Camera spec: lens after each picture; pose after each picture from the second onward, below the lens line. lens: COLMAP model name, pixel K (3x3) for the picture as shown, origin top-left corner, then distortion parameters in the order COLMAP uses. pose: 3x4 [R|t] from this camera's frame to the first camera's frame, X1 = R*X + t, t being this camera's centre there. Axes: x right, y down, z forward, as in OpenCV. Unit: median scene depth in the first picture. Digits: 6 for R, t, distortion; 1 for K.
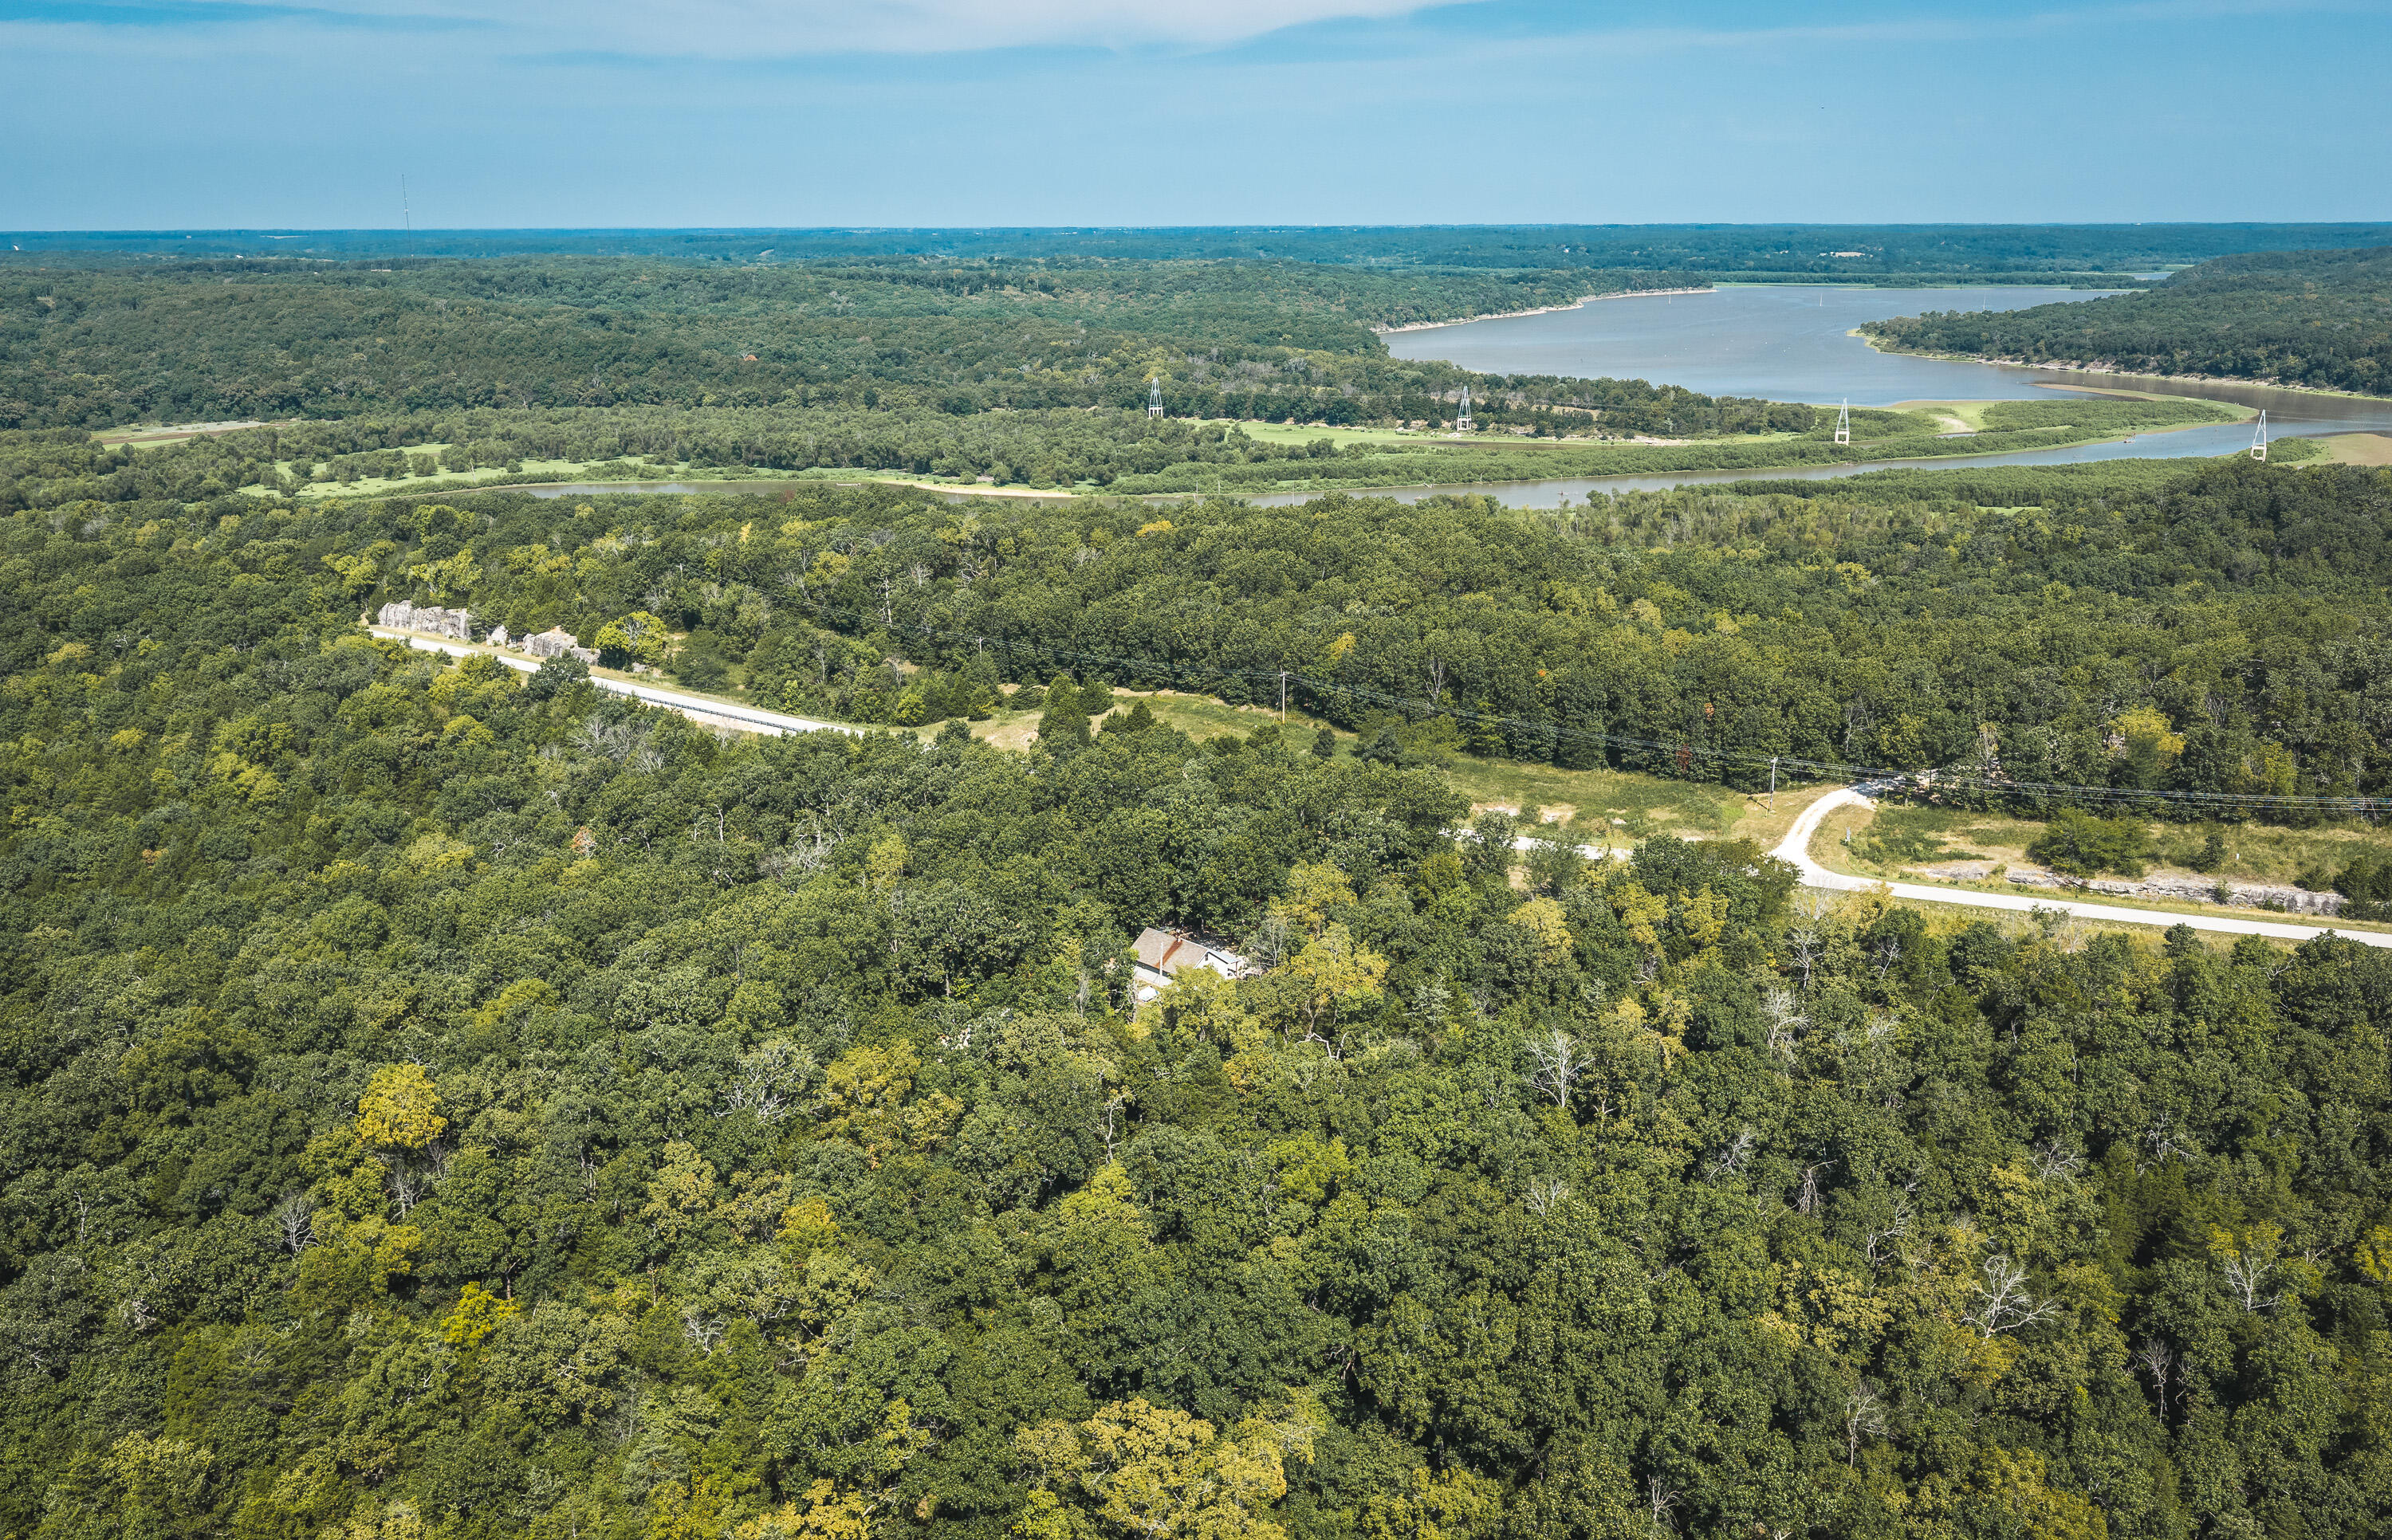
lens RADIAL K [[2129.8, 0, 1208.9], [0, 2129.8, 772.7], [0, 0, 1]] dist [0.015105, -0.004141]
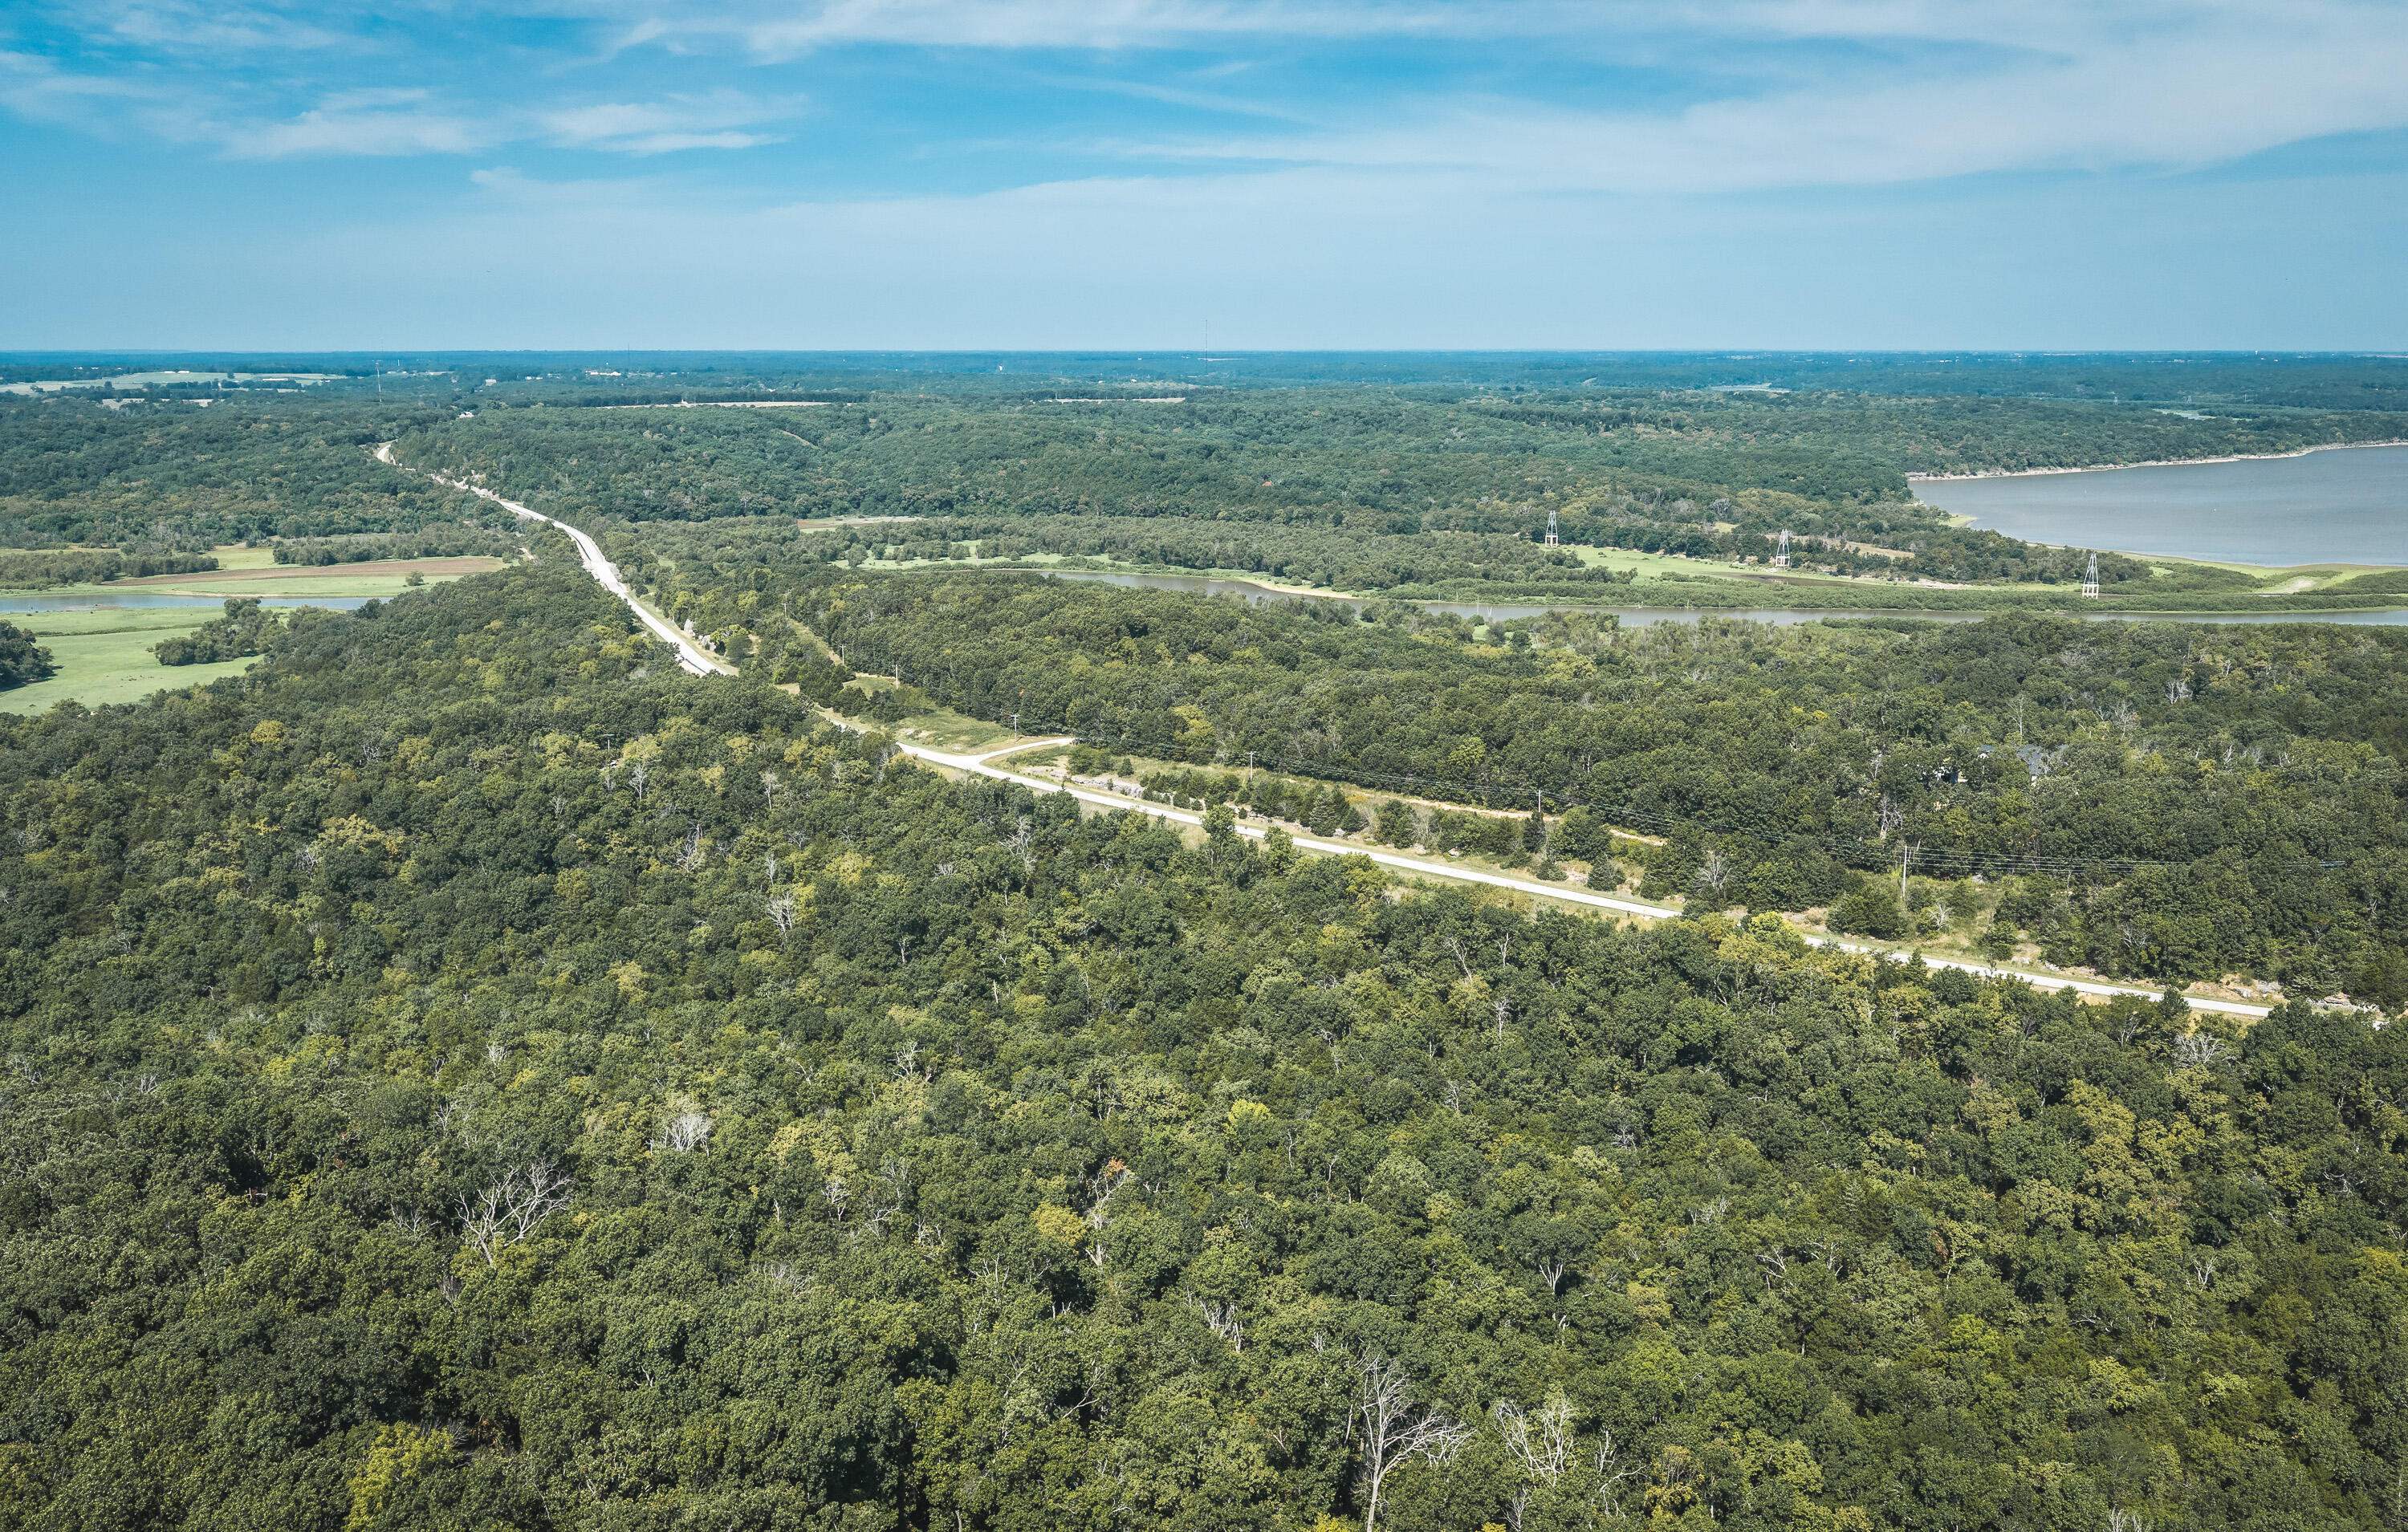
lens RADIAL K [[2220.4, 0, 1299.6], [0, 2220.4, 738.4], [0, 0, 1]] dist [0.028213, -0.054357]
pose [[0.903177, 0.083441, -0.421081, 0.399403], [-0.113426, 0.992452, -0.046623, 0.020103], [0.414012, 0.089871, 0.905824, -0.207177]]
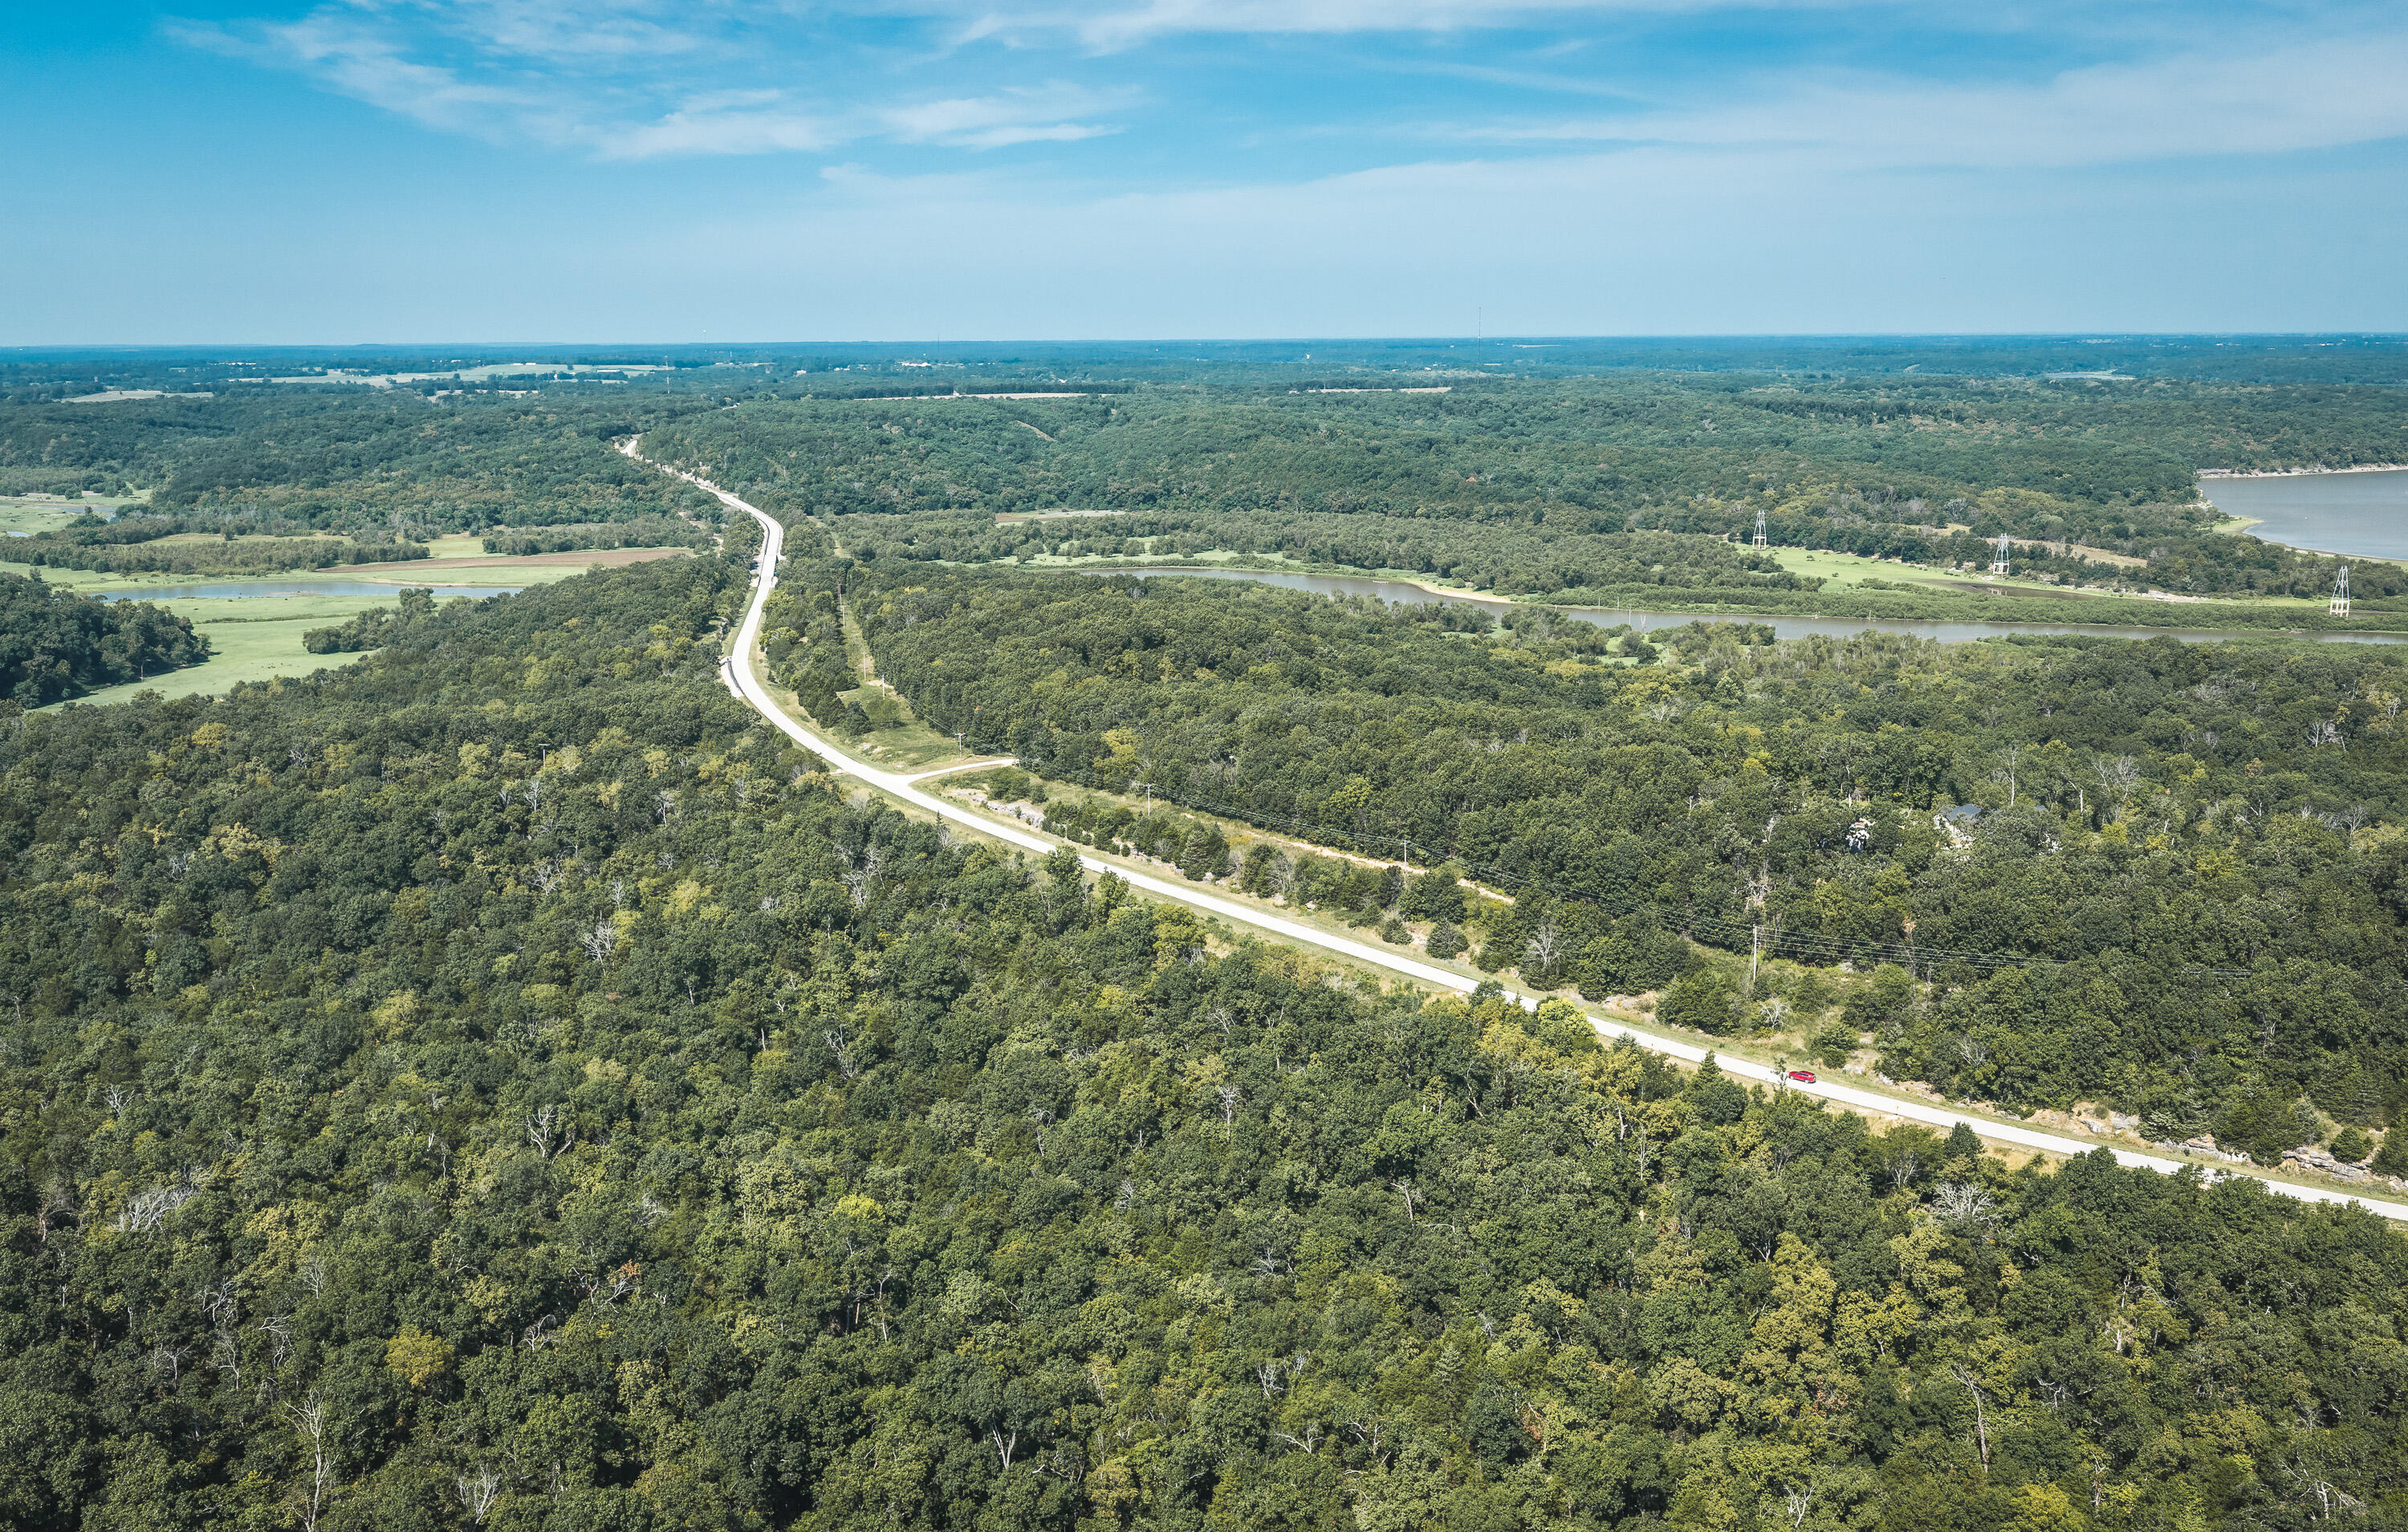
lens RADIAL K [[2220.4, 0, 1271.4], [0, 2220.4, 760.0], [0, 0, 1]] dist [0.028213, -0.054357]
pose [[0.812617, 0.114200, -0.571500, 0.469598], [-0.144755, 0.989434, -0.008115, -0.005367], [0.564535, 0.089322, 0.820562, -0.120520]]
